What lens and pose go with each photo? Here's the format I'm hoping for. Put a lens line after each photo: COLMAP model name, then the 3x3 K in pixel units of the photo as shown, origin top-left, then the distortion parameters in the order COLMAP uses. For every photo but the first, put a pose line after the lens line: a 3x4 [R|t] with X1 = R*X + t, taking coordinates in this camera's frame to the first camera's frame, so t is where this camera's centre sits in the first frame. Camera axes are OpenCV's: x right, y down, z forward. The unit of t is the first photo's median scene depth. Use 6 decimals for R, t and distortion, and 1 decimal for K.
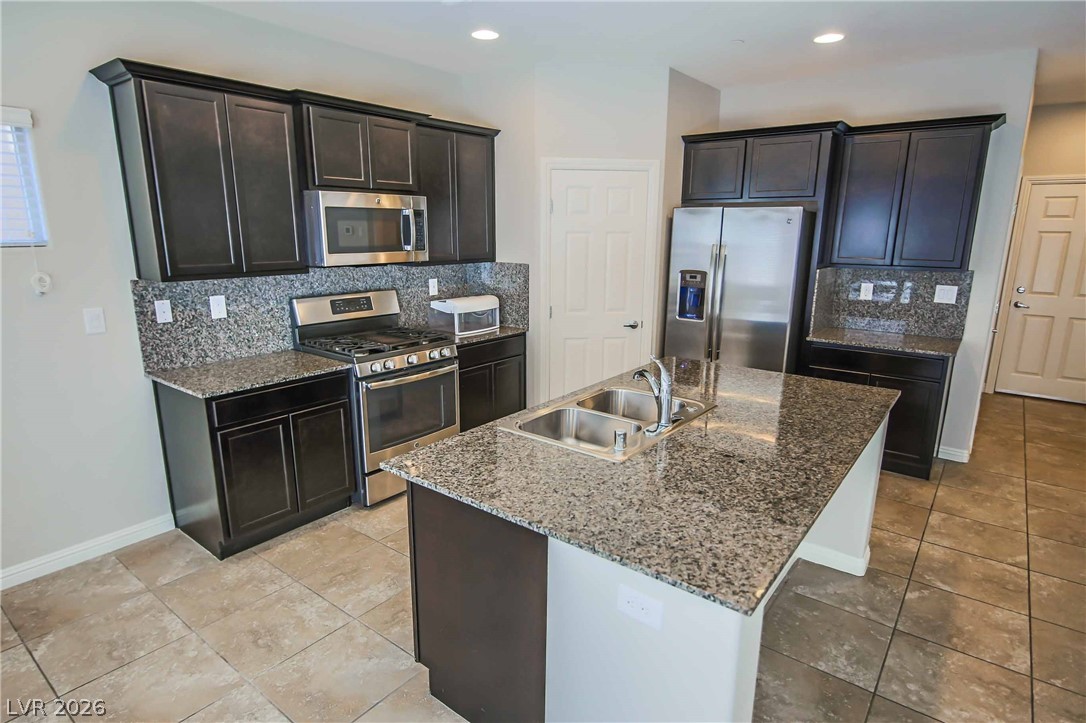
lens RADIAL K [[595.3, 0, 549.2], [0, 595.3, 366.0], [0, 0, 1]] dist [-0.000908, -0.001200]
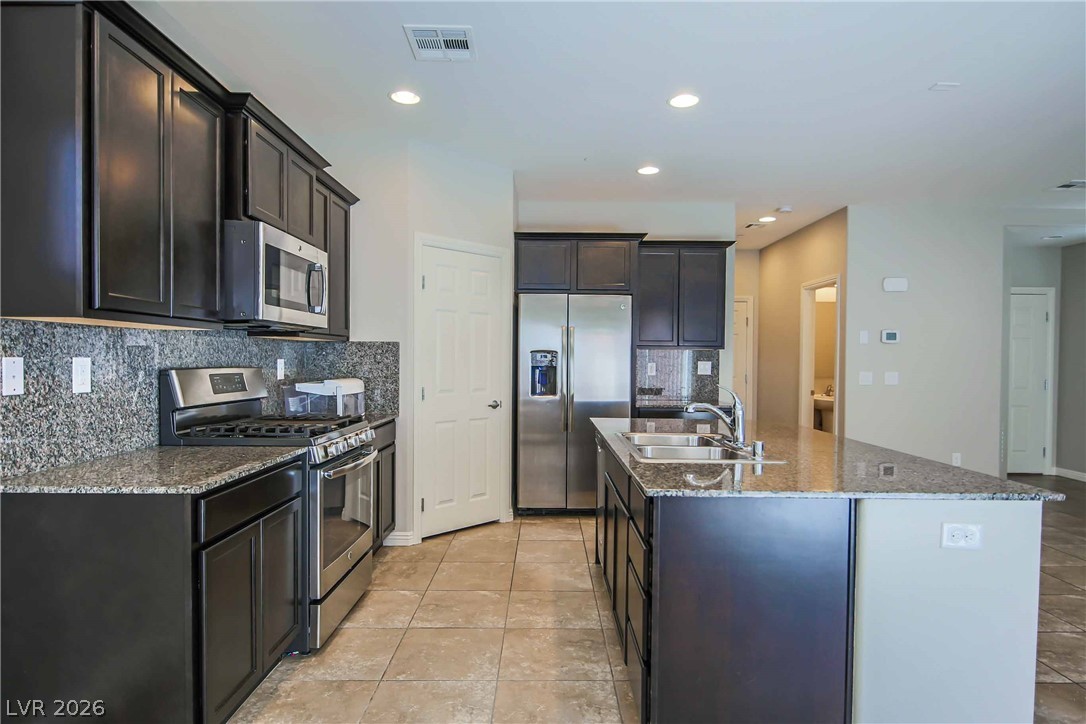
lens RADIAL K [[595.3, 0, 549.2], [0, 595.3, 366.5], [0, 0, 1]] dist [-0.000908, -0.001200]
pose [[0.789835, -0.006800, 0.613282, -0.512142], [0.135034, 0.977330, -0.163071, 0.056482], [-0.598270, 0.211614, 0.772847, 0.203791]]
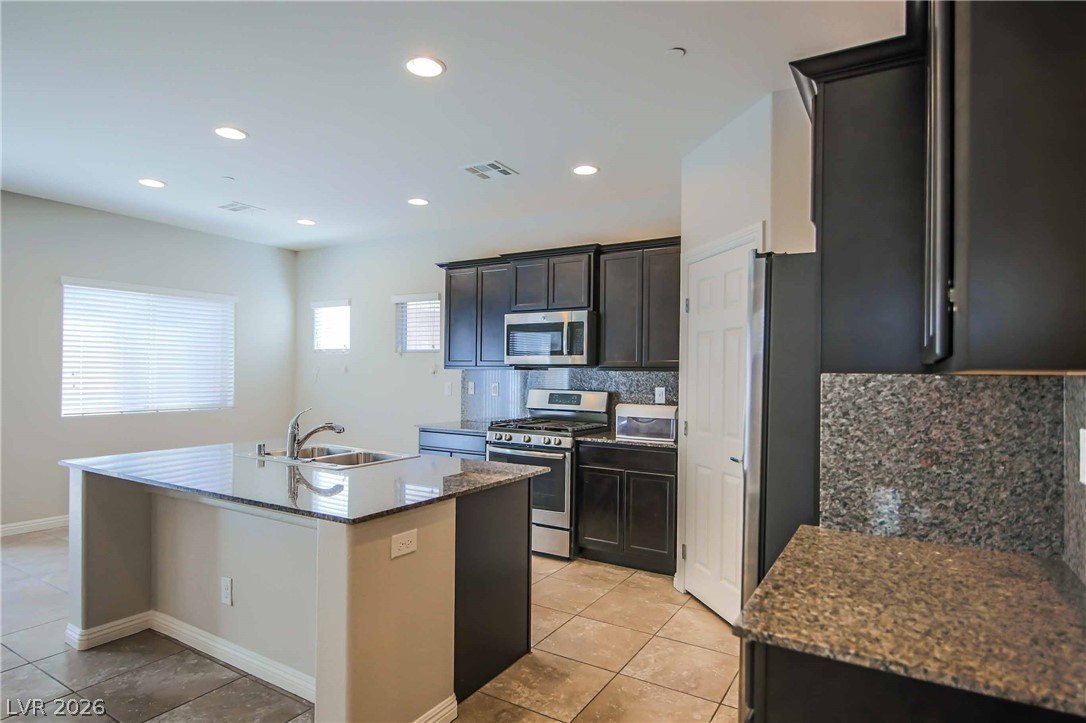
lens RADIAL K [[595.3, 0, 549.2], [0, 595.3, 366.0], [0, 0, 1]] dist [-0.000908, -0.001200]
pose [[0.115078, -0.016177, -0.993225, 1.012178], [-0.239043, 0.970034, -0.043495, -0.116199], [0.964166, 0.242429, 0.107763, 0.882068]]
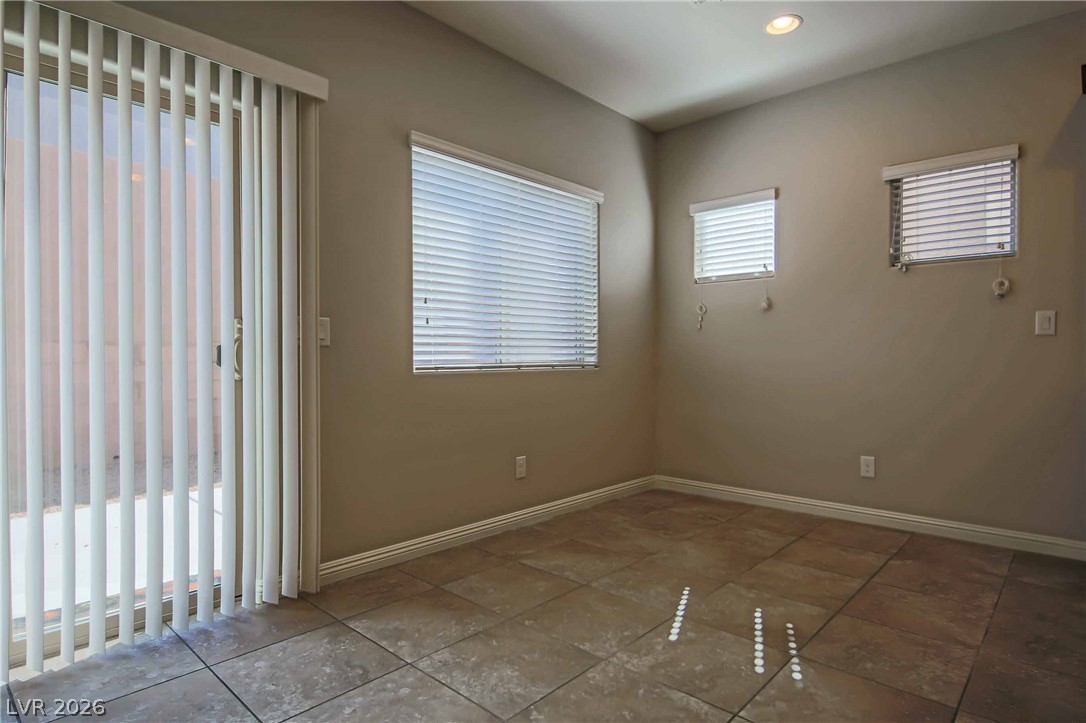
lens RADIAL K [[595.3, 0, 549.2], [0, 595.3, 366.0], [0, 0, 1]] dist [-0.000908, -0.001200]
pose [[-0.080334, 0.014920, -0.996656, 0.294550], [-0.230161, 0.972589, 0.033112, 0.135022], [0.969831, 0.232051, -0.074698, 0.192290]]
